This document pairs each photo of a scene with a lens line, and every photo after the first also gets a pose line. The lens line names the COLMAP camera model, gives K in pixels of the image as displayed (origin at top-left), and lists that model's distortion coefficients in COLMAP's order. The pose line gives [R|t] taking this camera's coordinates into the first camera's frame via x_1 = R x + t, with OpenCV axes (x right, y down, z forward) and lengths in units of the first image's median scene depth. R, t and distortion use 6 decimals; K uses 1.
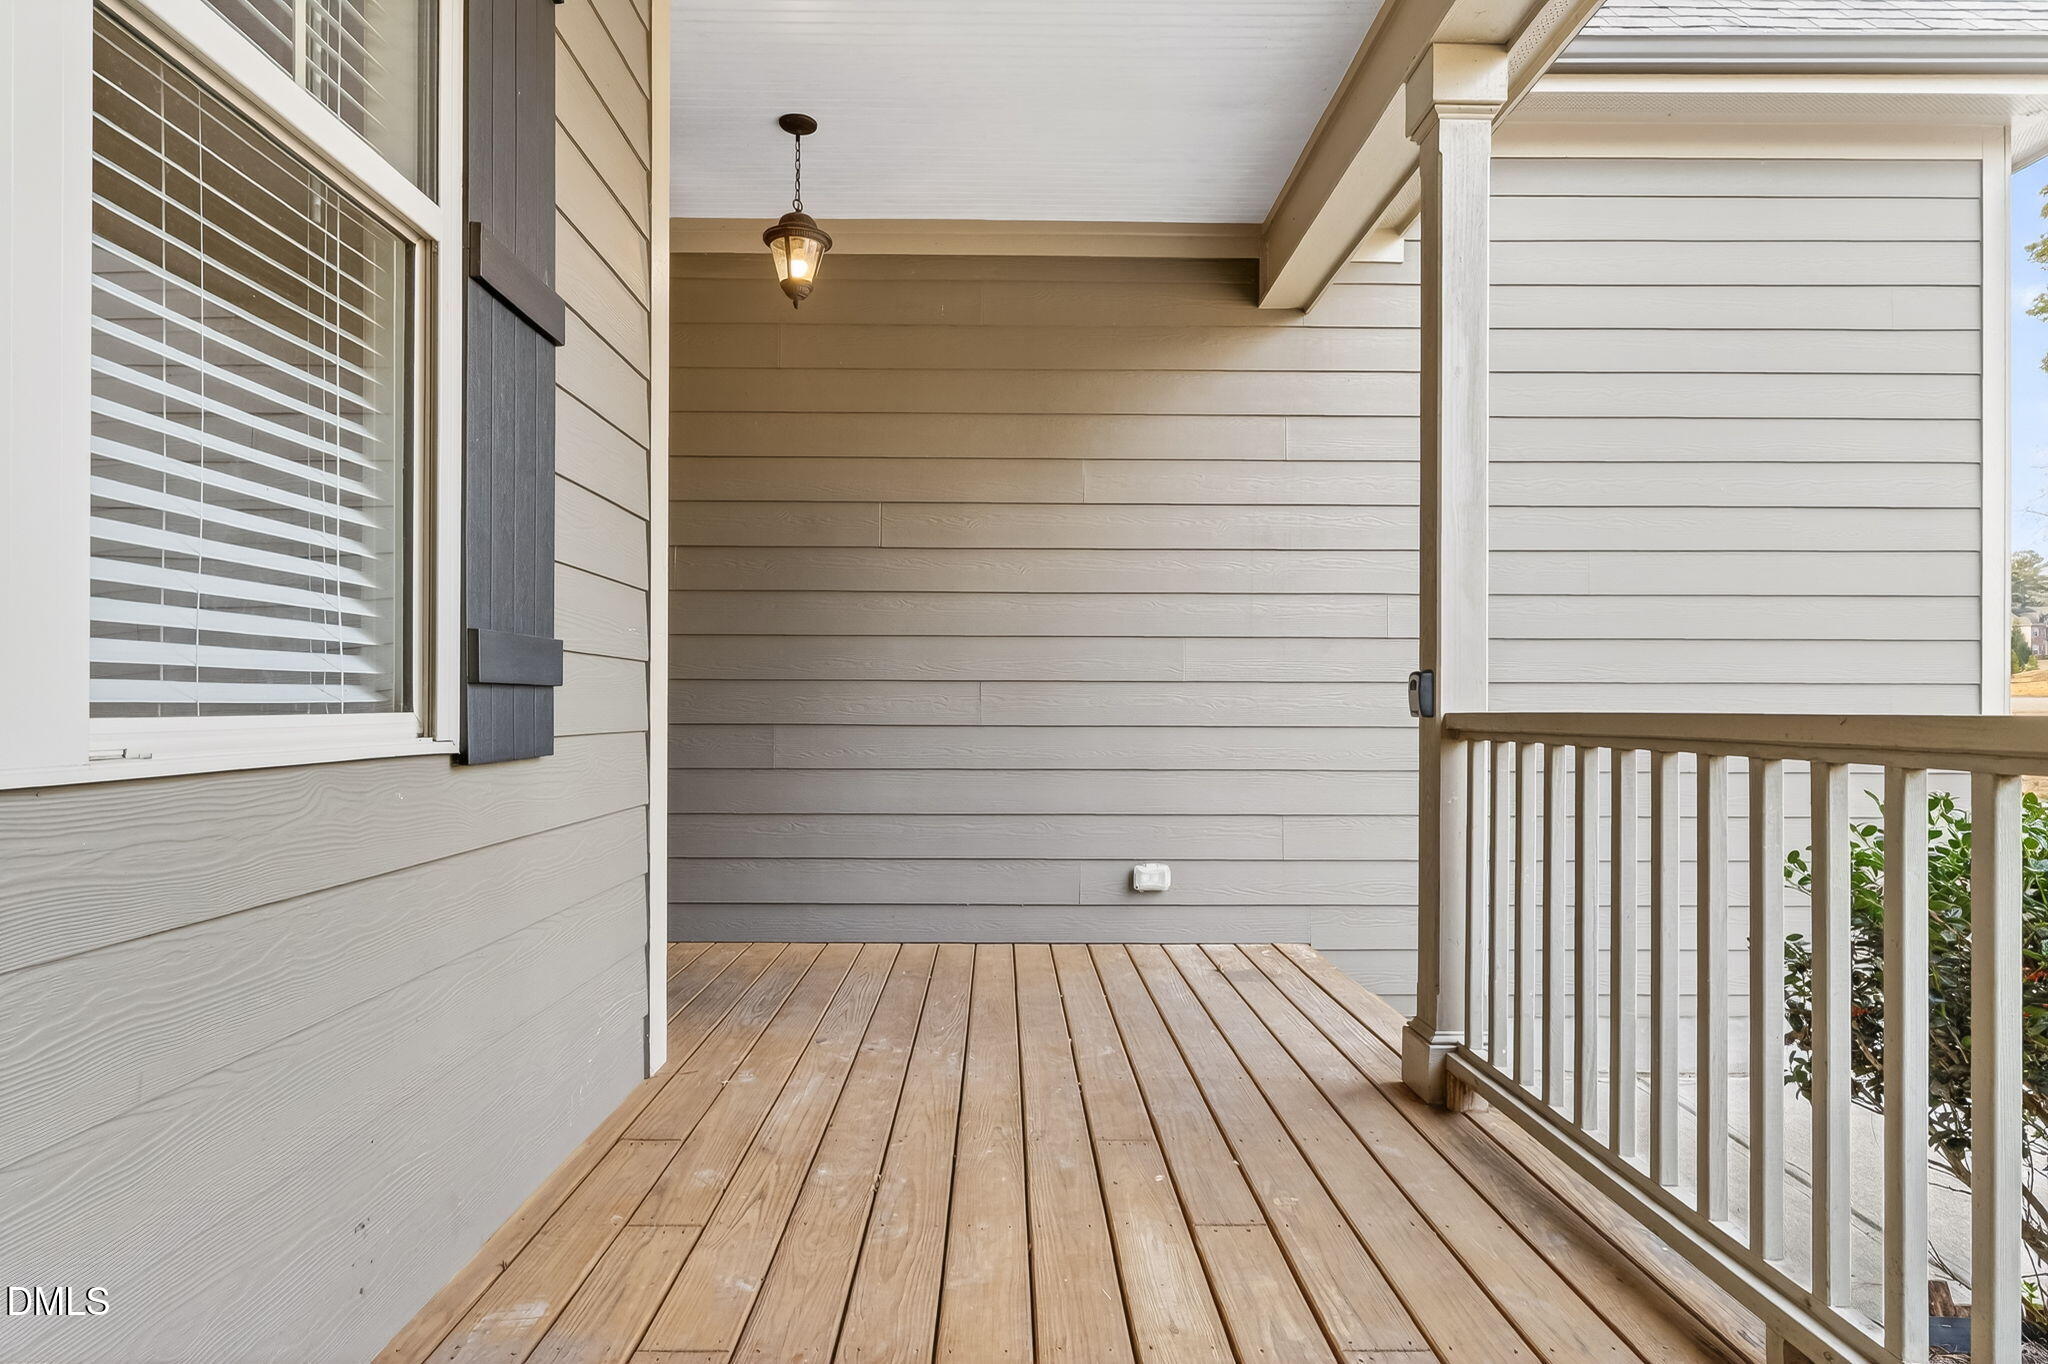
lens RADIAL K [[994.3, 0, 1021.6], [0, 994.3, 698.6], [0, 0, 1]] dist [-0.000244, -0.000641]
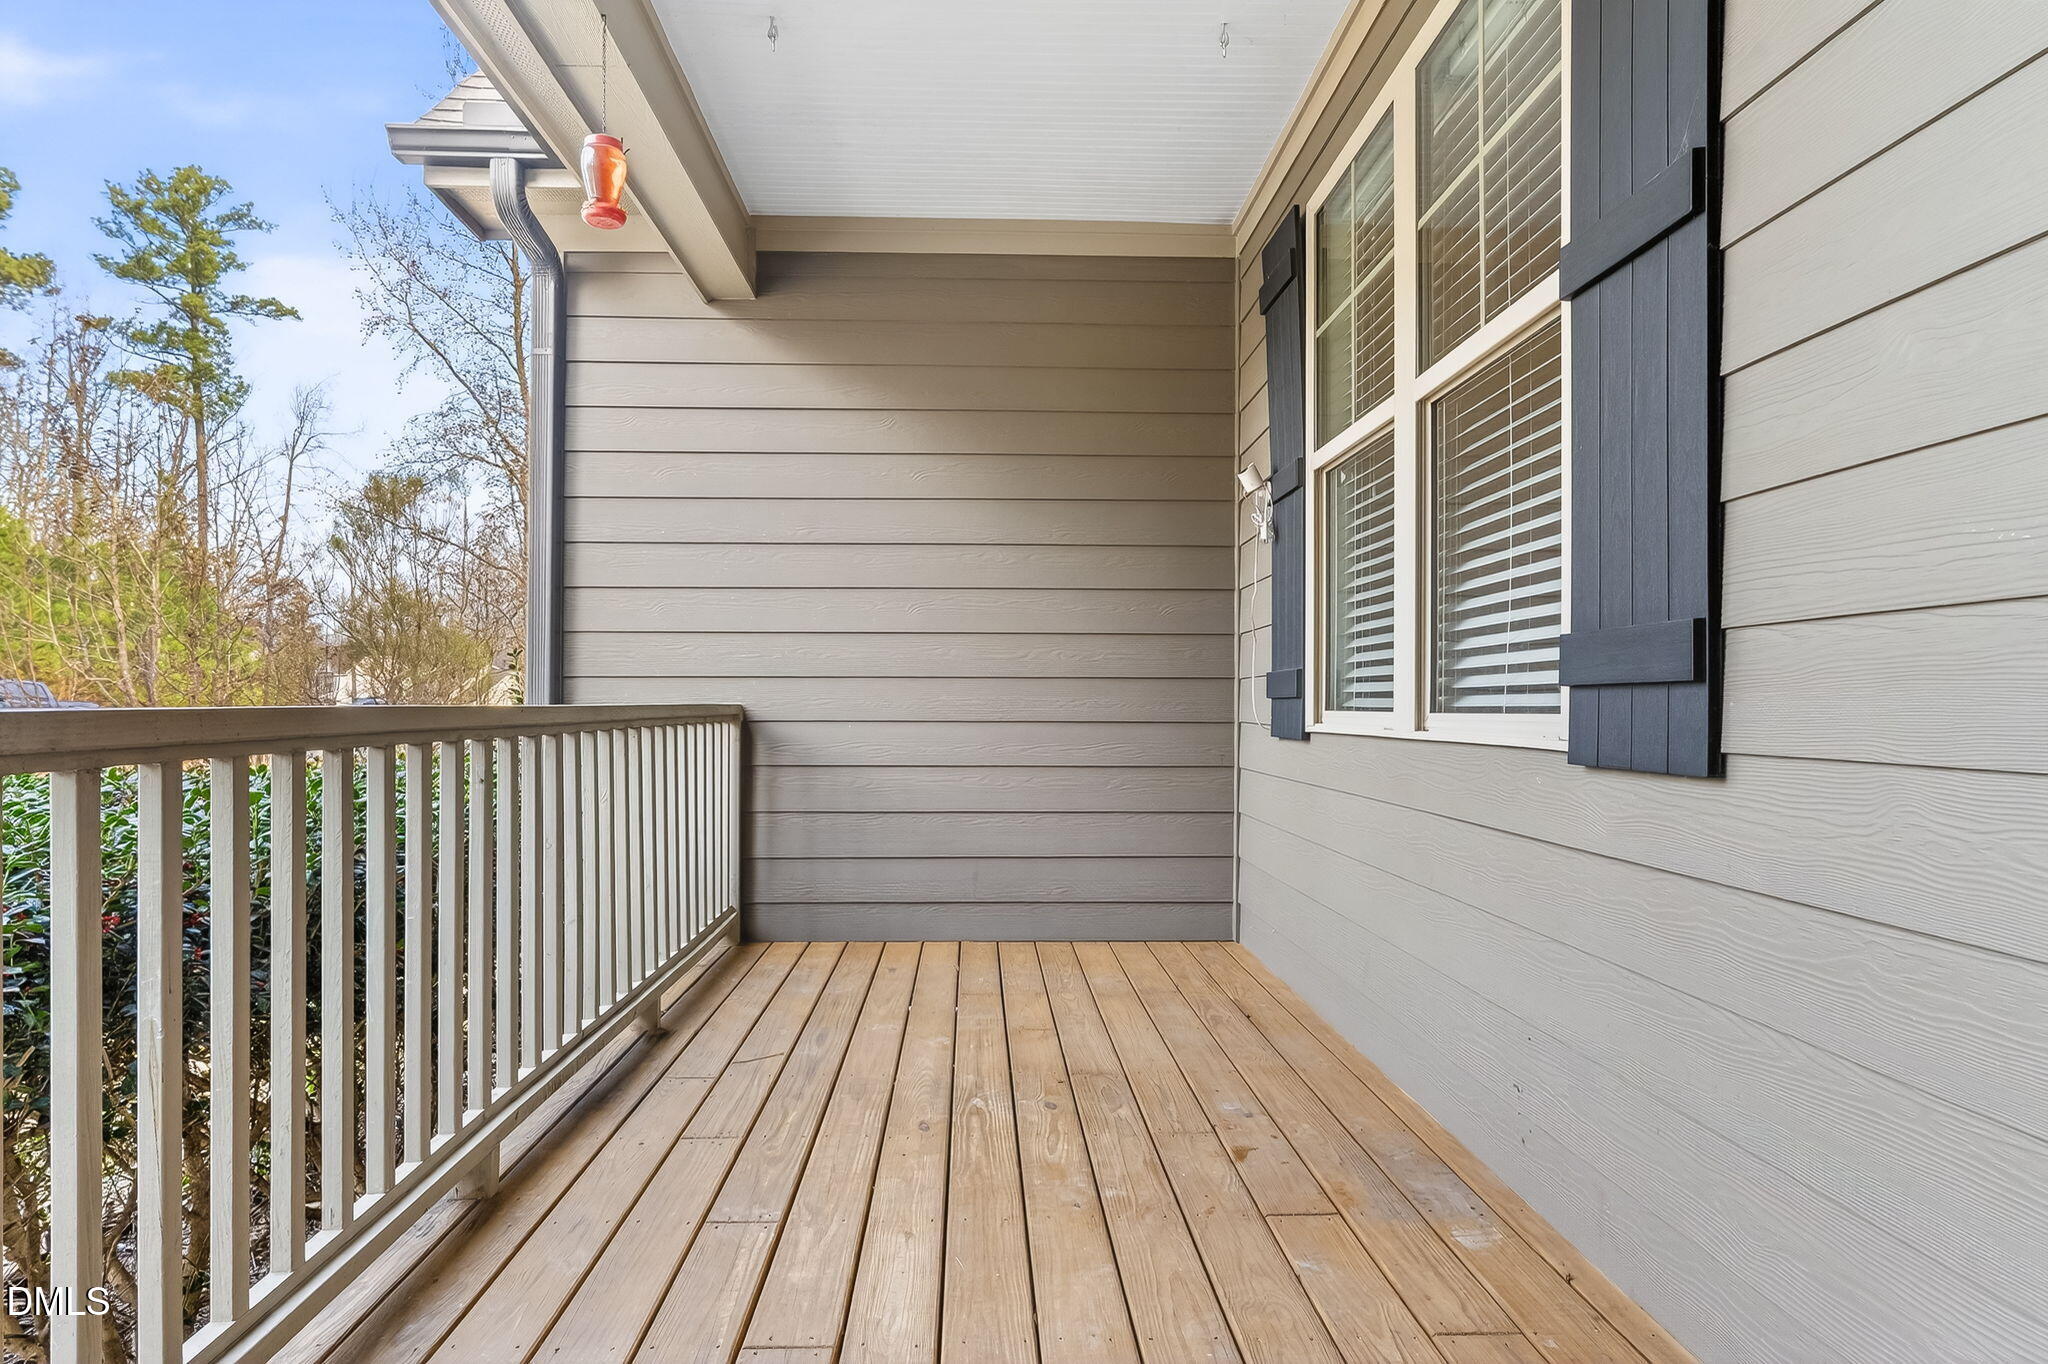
lens RADIAL K [[994.3, 0, 1022.8], [0, 994.3, 700.0], [0, 0, 1]] dist [-0.000244, -0.000641]
pose [[-0.999475, -0.009621, -0.030934, 0.058048], [-0.009299, 0.999901, -0.010522, 0.015209], [0.031033, -0.010229, -0.999466, 2.107846]]
